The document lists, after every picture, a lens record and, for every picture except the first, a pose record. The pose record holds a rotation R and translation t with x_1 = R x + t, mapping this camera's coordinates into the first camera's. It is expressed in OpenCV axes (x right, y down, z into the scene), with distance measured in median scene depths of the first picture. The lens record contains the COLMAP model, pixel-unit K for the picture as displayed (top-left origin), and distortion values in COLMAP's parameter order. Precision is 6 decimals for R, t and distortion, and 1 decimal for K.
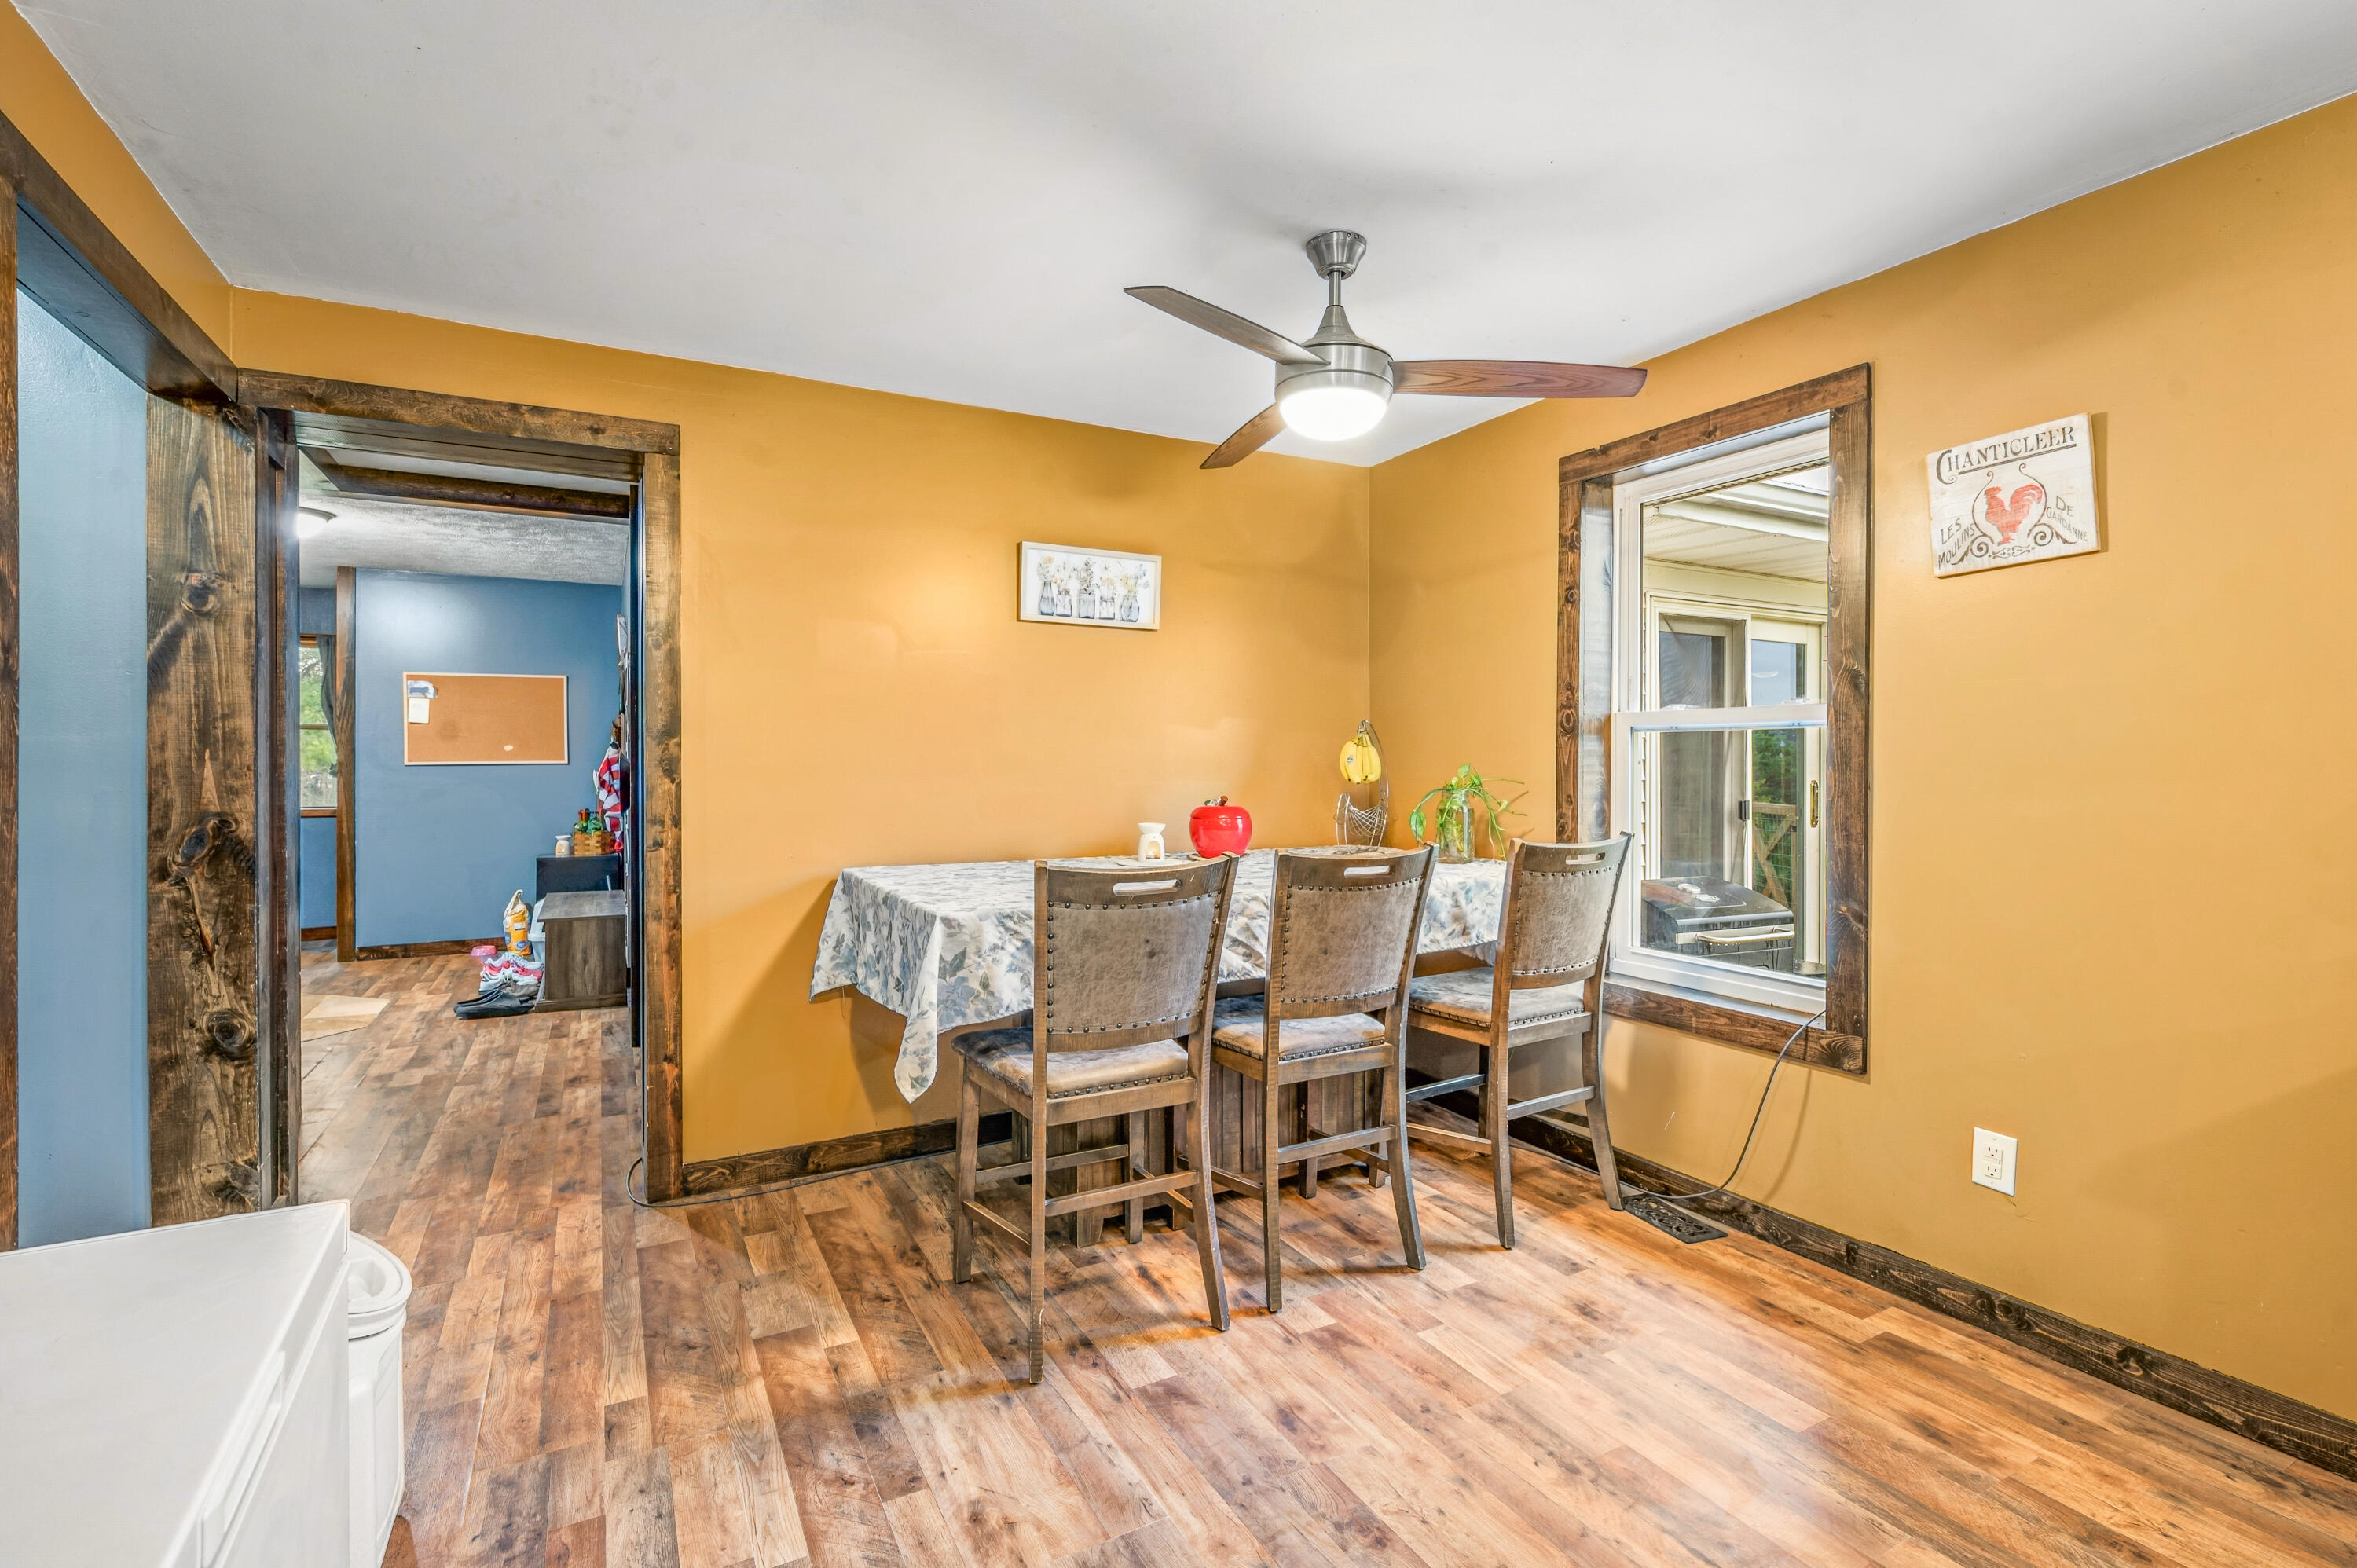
lens RADIAL K [[1080.3, 0, 1182.7], [0, 1080.3, 768.1], [0, 0, 1]] dist [-0.000636, -0.000082]
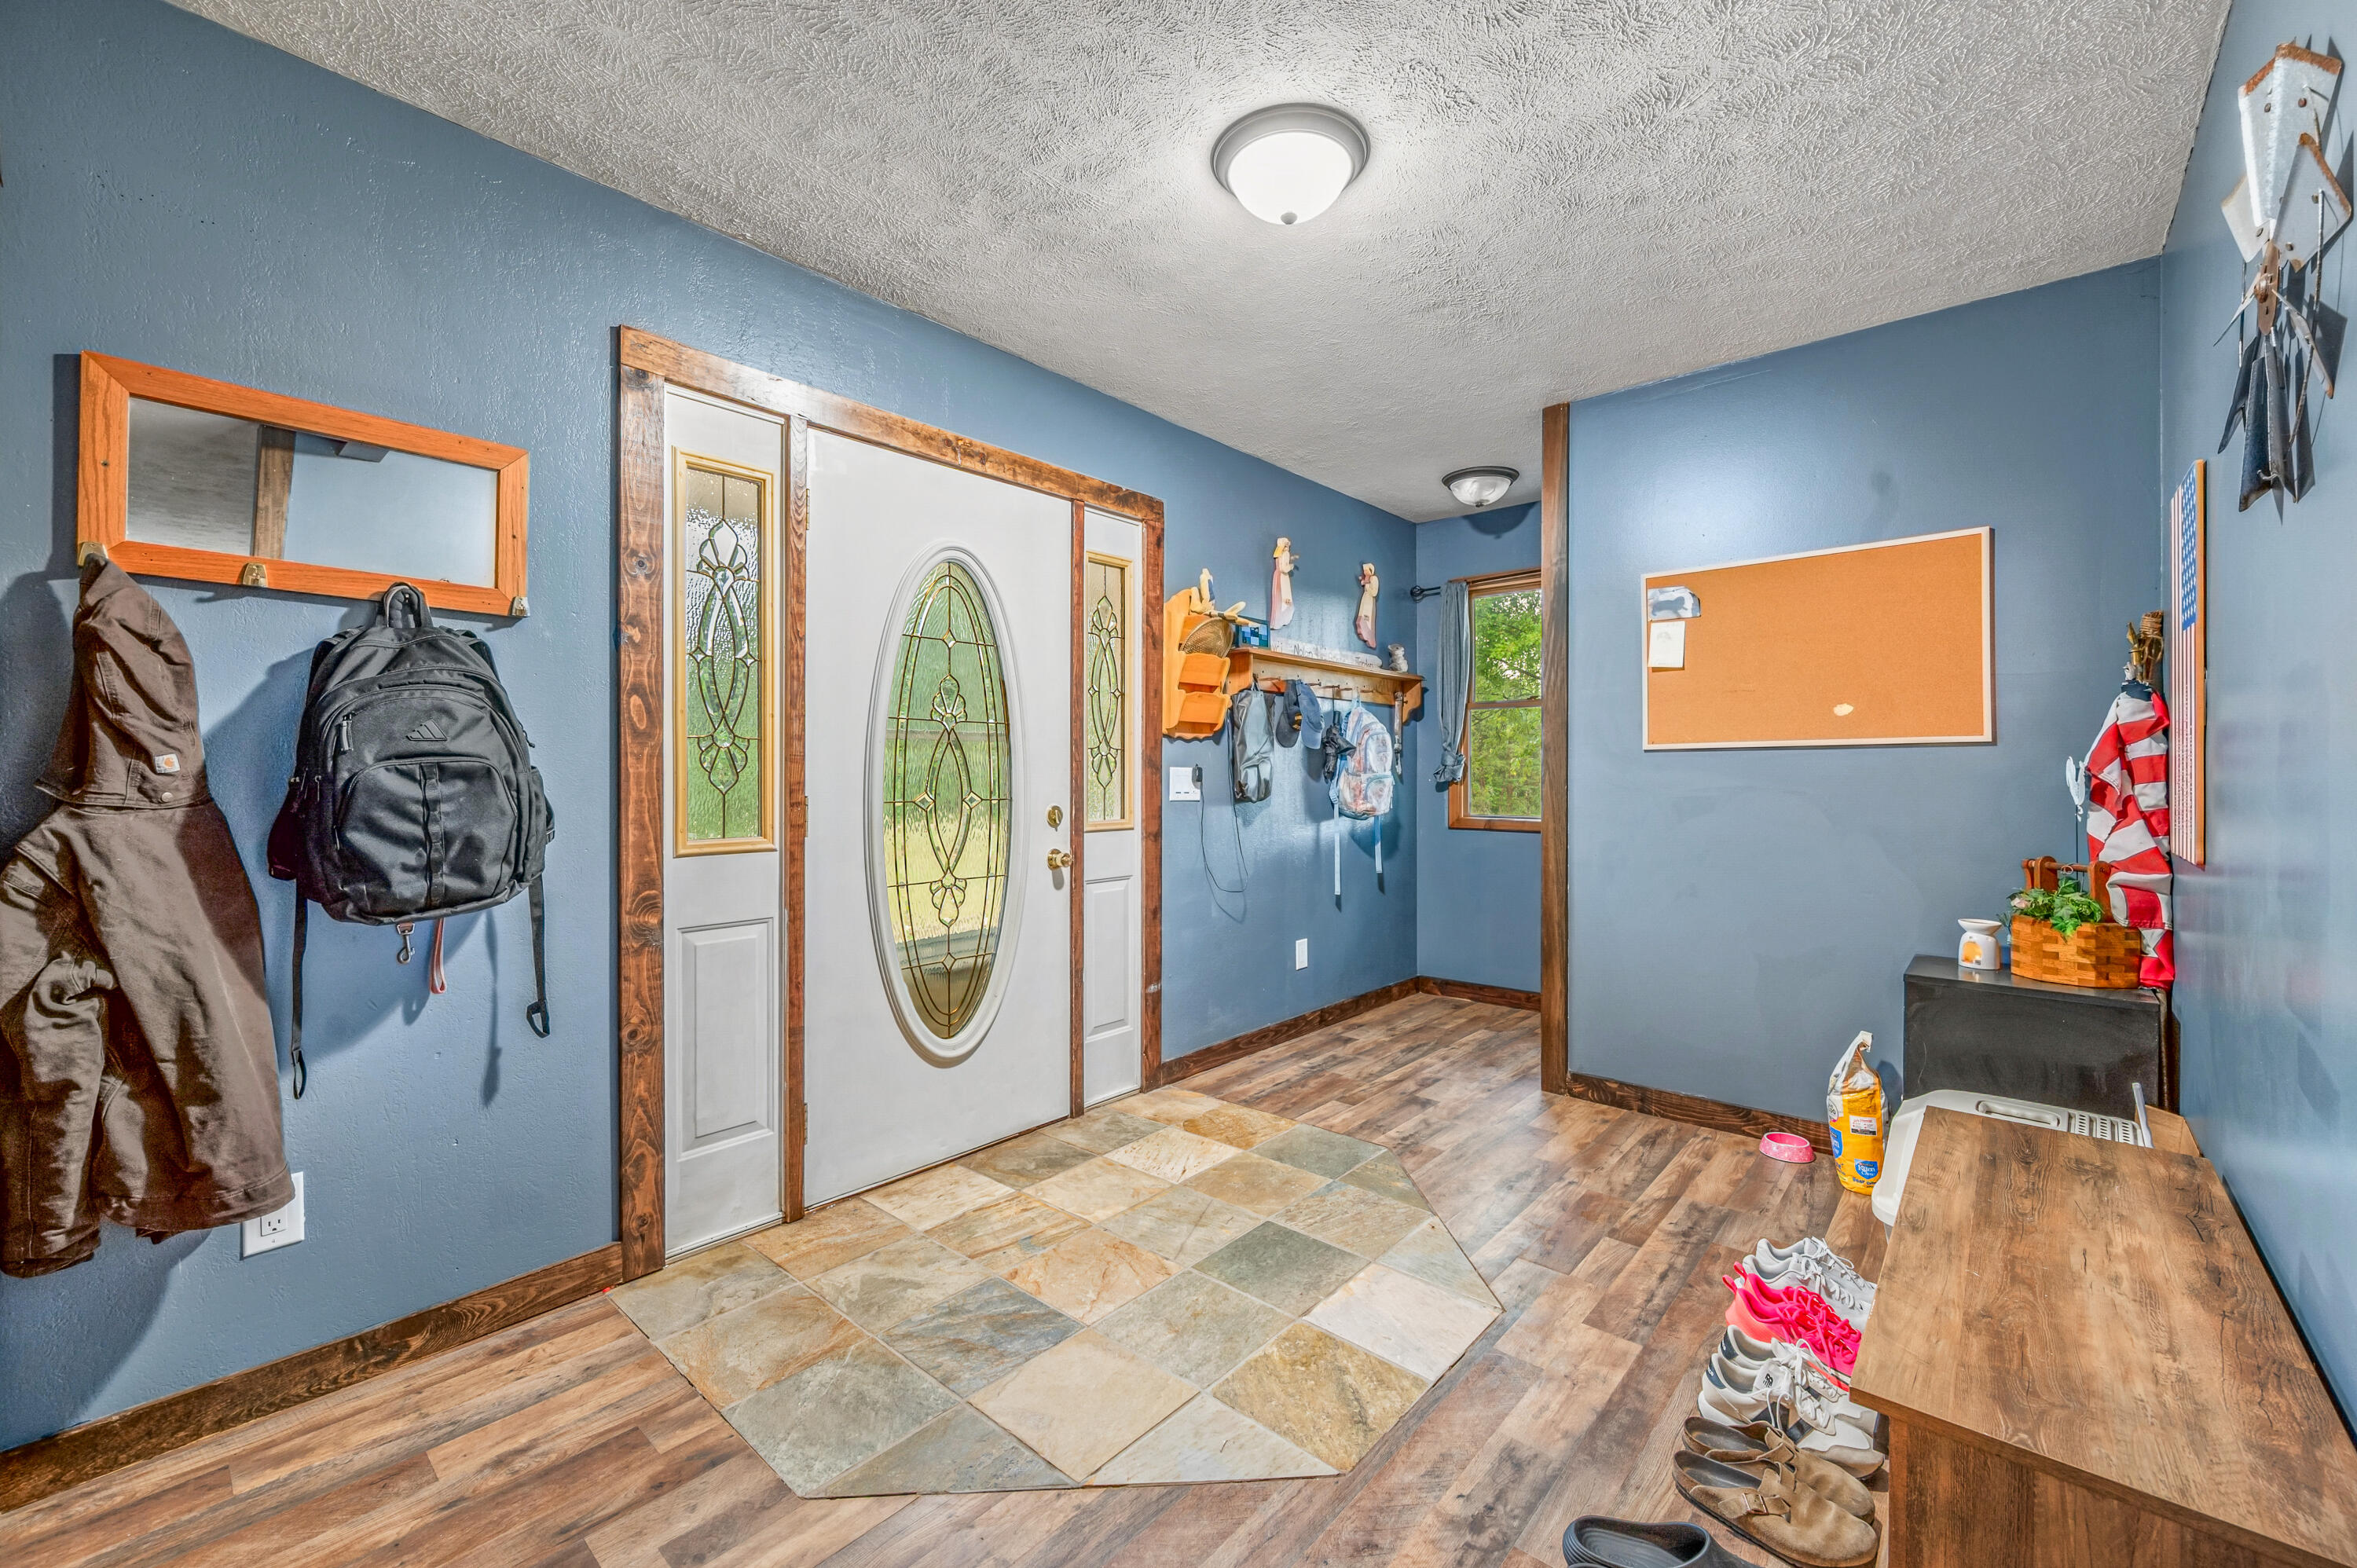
lens RADIAL K [[955.4, 0, 1184.7], [0, 955.4, 769.8], [0, 0, 1]] dist [-0.002336, -0.000109]
pose [[0.351986, -0.002087, -0.936003, -0.338885], [-0.007435, 0.999960, -0.005025, 0.010303], [0.935976, 0.008728, 0.351956, 0.587023]]
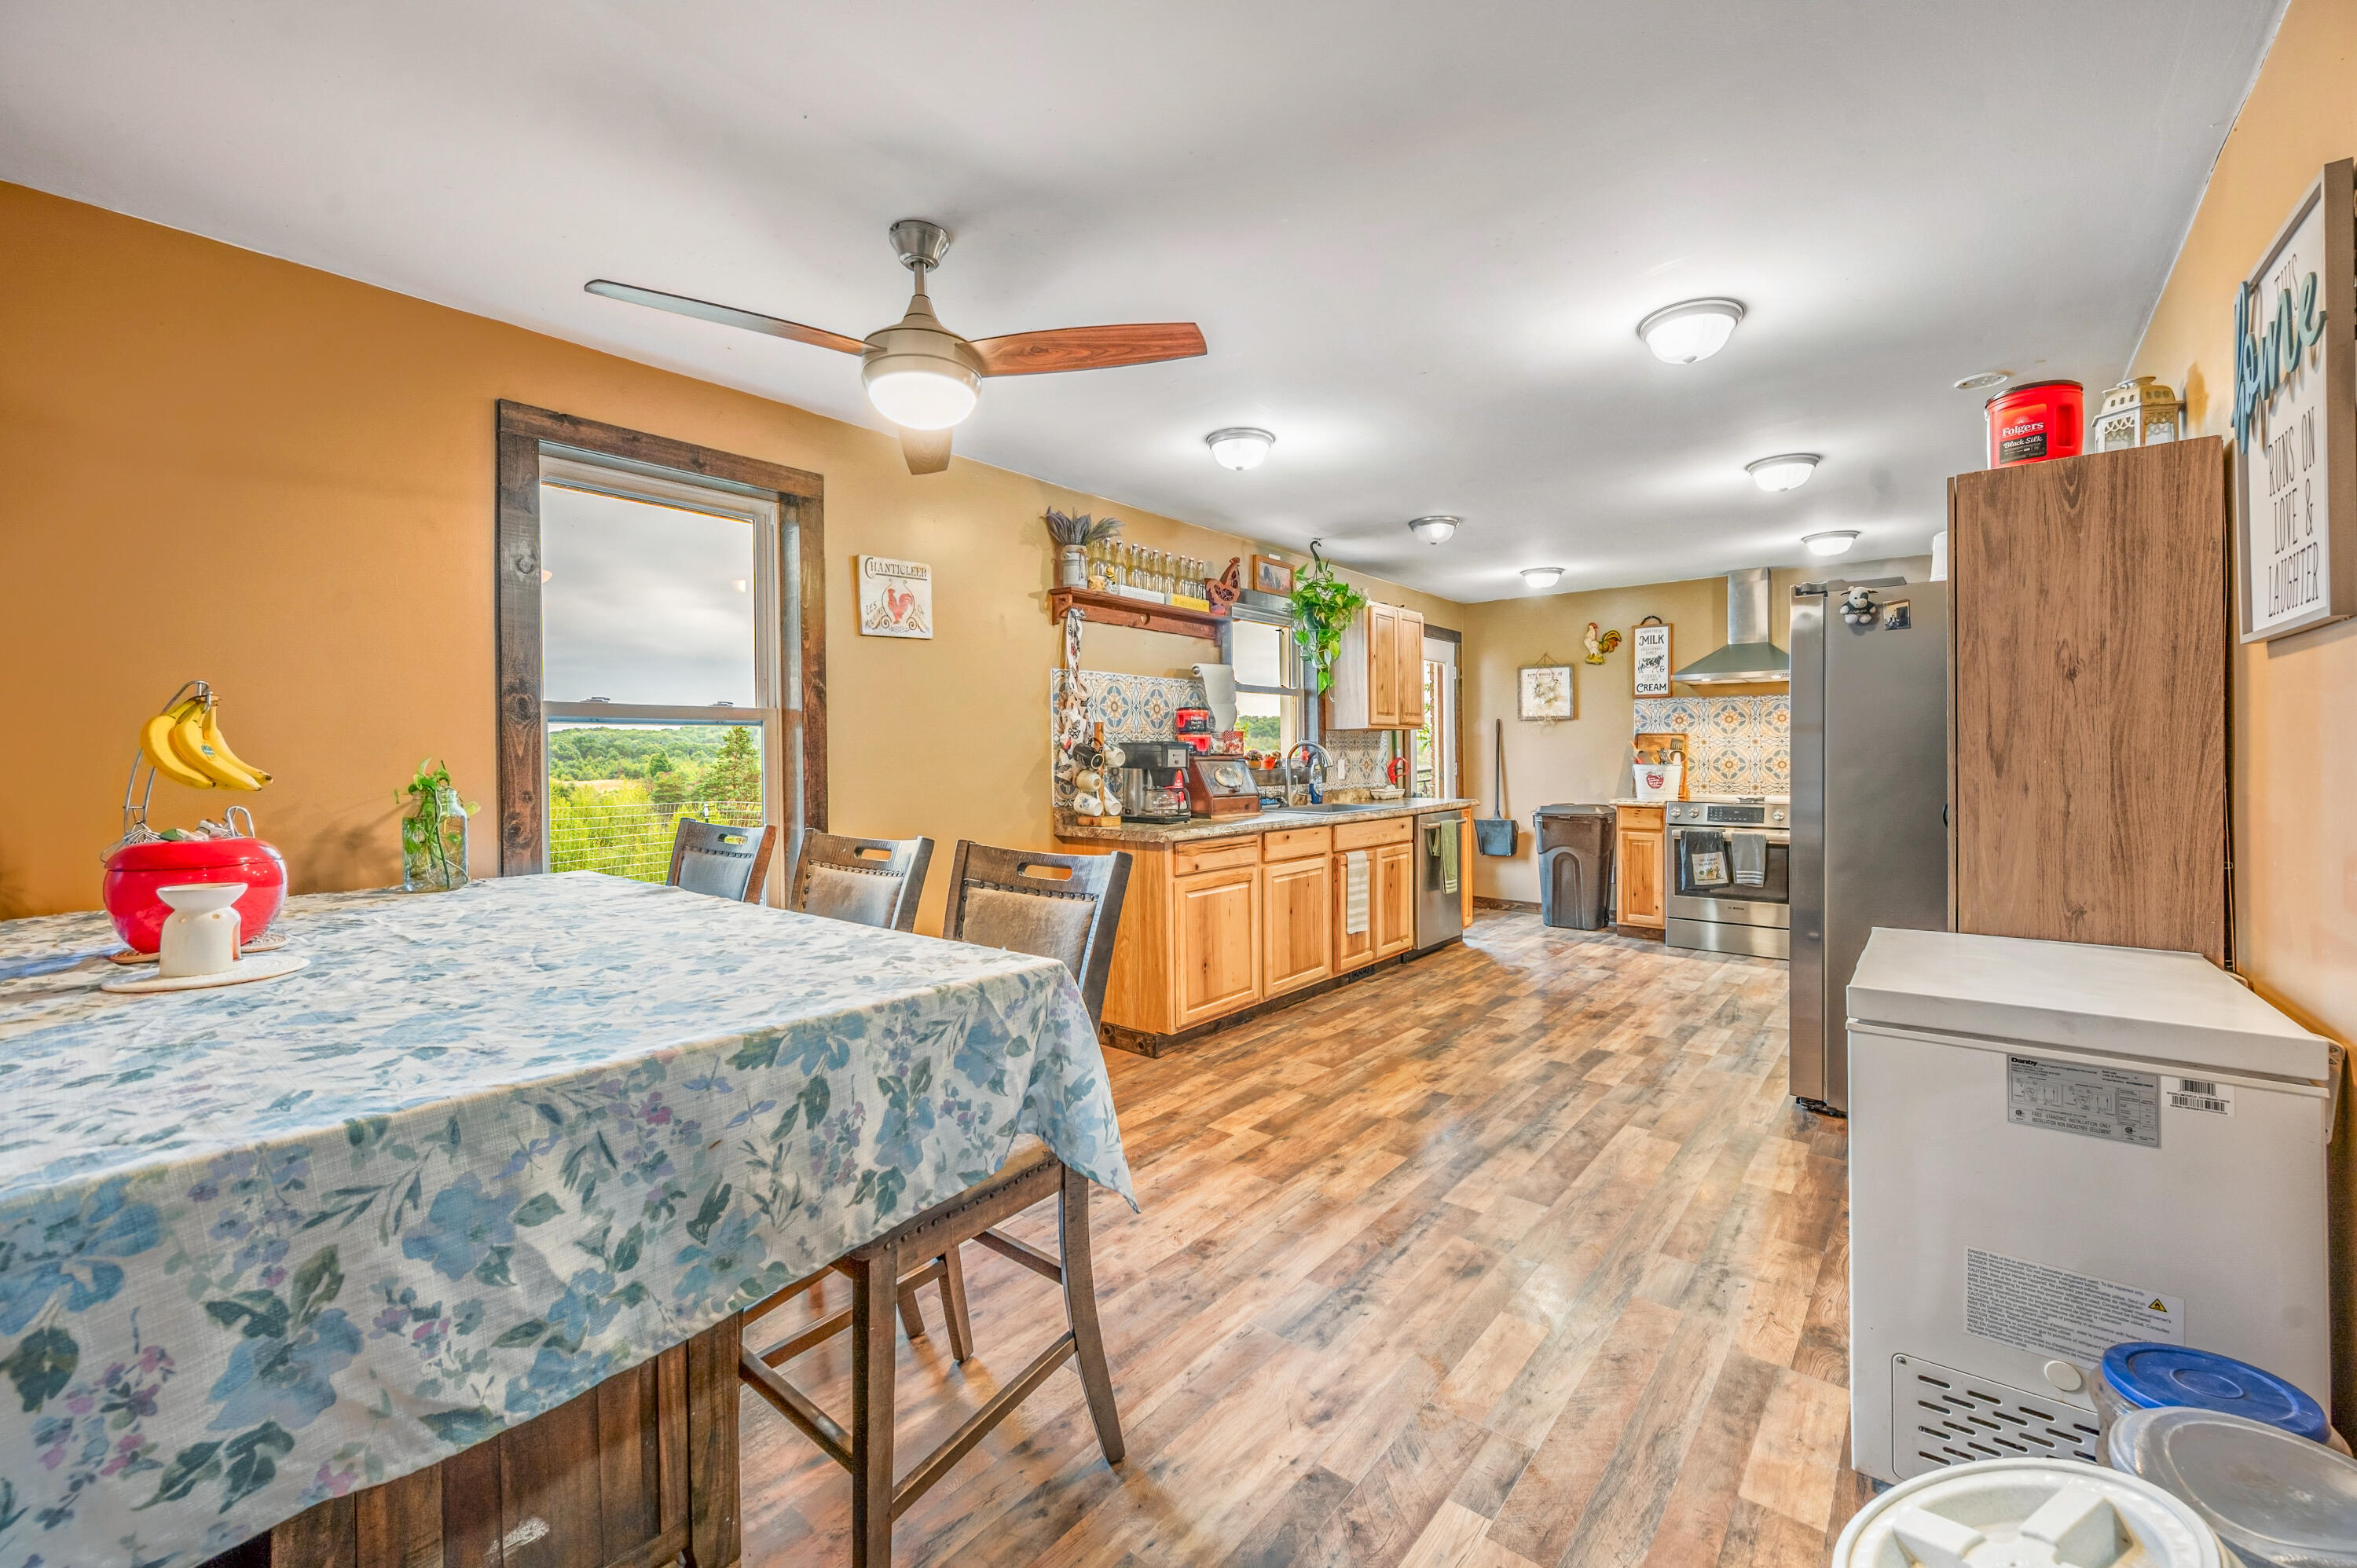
lens RADIAL K [[955.4, 0, 1176.5], [0, 955.4, 767.0], [0, 0, 1]] dist [-0.002336, -0.000109]
pose [[-0.369492, -0.008113, 0.929199, -1.078918], [0.015342, 0.999772, 0.014829, 0.003717], [-0.929107, 0.019735, -0.369283, 1.538567]]
